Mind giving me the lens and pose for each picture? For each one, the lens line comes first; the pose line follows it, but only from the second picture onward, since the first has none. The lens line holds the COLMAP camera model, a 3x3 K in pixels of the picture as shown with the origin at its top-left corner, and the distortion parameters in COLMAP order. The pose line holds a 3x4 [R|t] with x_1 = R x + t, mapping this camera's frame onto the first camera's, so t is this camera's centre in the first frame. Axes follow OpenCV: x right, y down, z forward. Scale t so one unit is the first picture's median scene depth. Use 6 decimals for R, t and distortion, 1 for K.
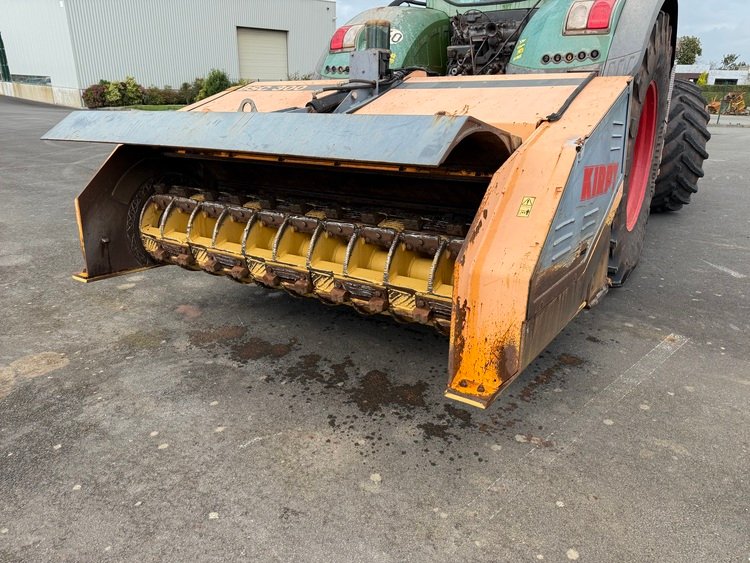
lens RADIAL K [[532.9, 0, 381.2], [0, 532.9, 279.7], [0, 0, 1]] dist [0.037755, -0.063036]
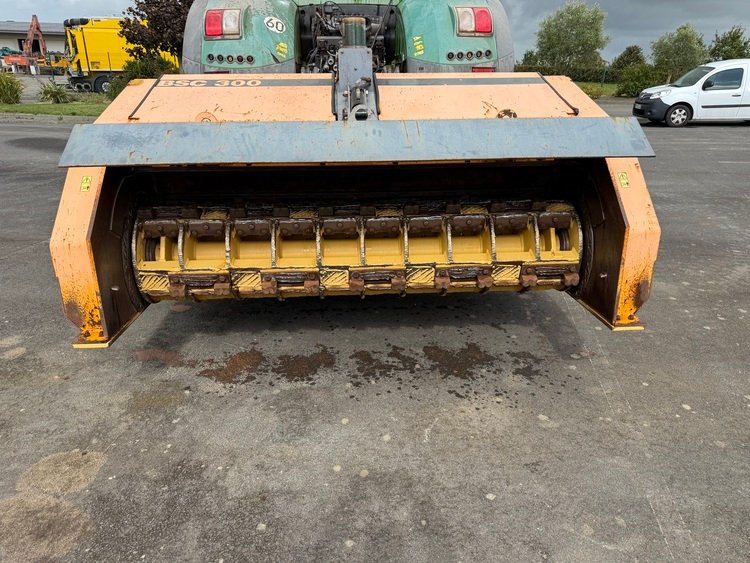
lens RADIAL K [[529.6, 0, 375.0], [0, 529.6, 281.5], [0, 0, 1]] dist [0.049582, -0.067630]
pose [[0.803153, -0.219815, 0.553738, -0.682955], [0.193166, 0.975315, 0.106995, -0.099579], [-0.563588, 0.021030, 0.825788, 0.155676]]
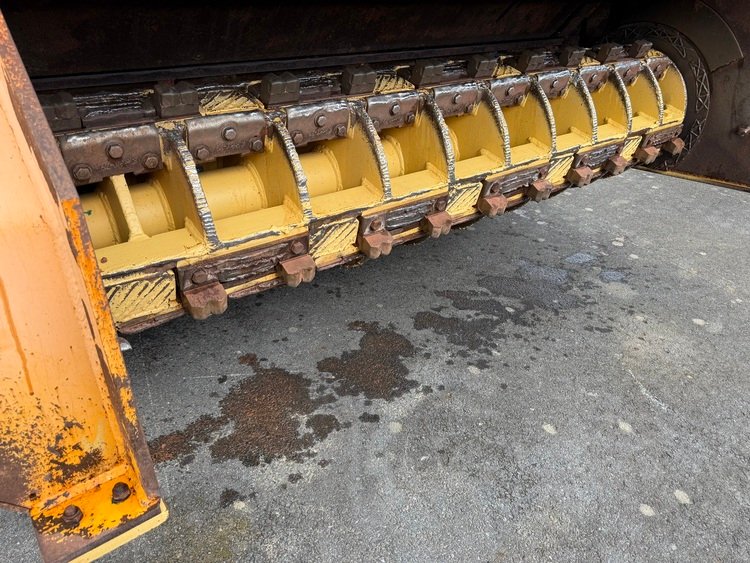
lens RADIAL K [[532.6, 0, 378.2], [0, 532.6, 280.9], [0, 0, 1]] dist [0.099908, -0.159455]
pose [[0.304579, -0.458642, 0.834793, -0.720992], [0.282041, 0.880558, 0.380882, -0.172807], [-0.909772, 0.119437, 0.397555, 0.840427]]
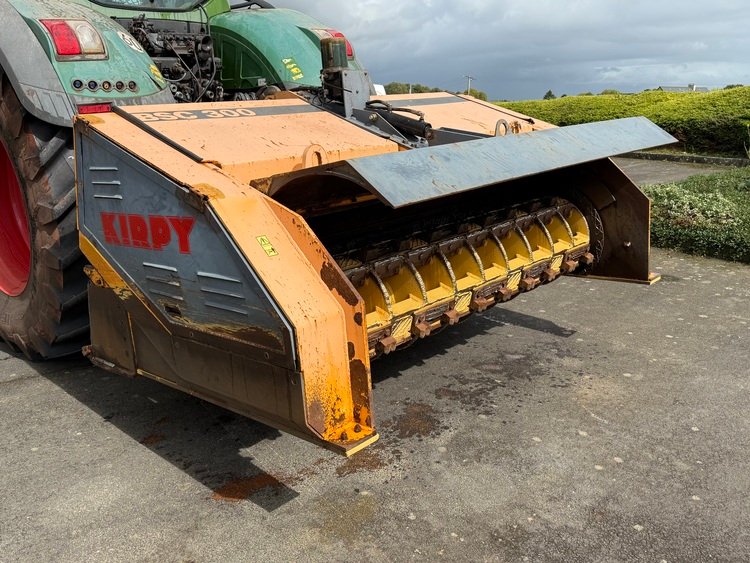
lens RADIAL K [[673.5, 0, 377.2], [0, 673.5, 269.2], [0, 0, 1]] dist [0.138973, -0.293188]
pose [[0.166247, -0.254518, 0.952671, -1.288771], [0.350862, 0.918158, 0.184070, -0.323396], [-0.921552, 0.303655, 0.241942, 0.807052]]
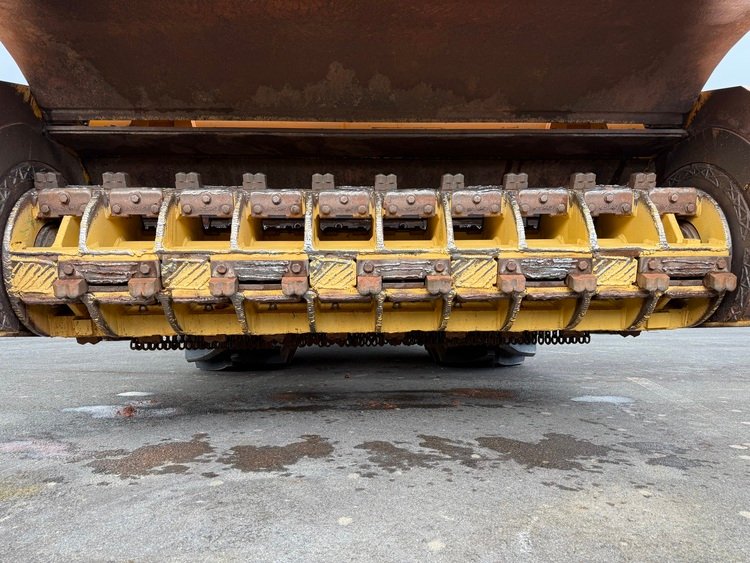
lens RADIAL K [[539.7, 0, 377.7], [0, 539.7, 283.6], [0, 0, 1]] dist [0.002337, -0.005802]
pose [[0.807061, 0.018641, 0.590174, -0.521612], [0.195367, 0.934777, -0.296688, 0.167659], [-0.557212, 0.354746, 0.750780, 0.513203]]
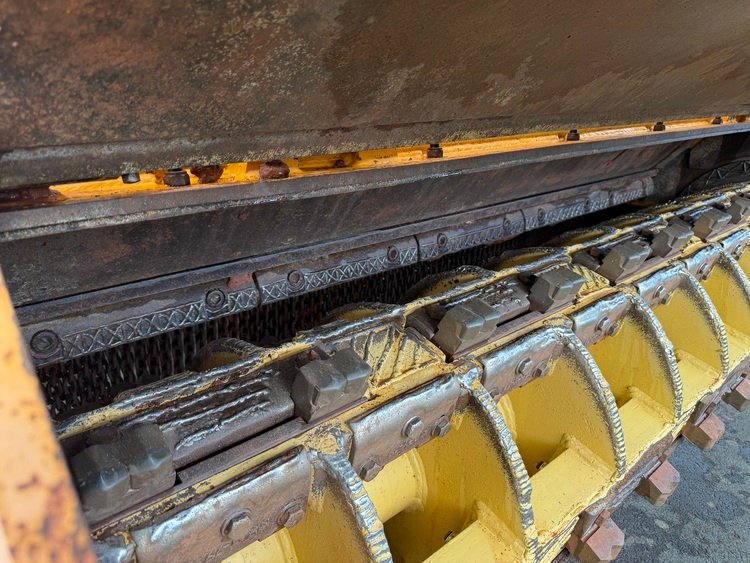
lens RADIAL K [[539.7, 0, 377.7], [0, 539.7, 283.6], [0, 0, 1]] dist [0.002337, -0.005802]
pose [[0.261983, -0.334294, 0.905324, -0.566534], [0.292415, 0.921488, 0.255643, -0.260741], [-0.919705, 0.197757, 0.339167, 1.003239]]
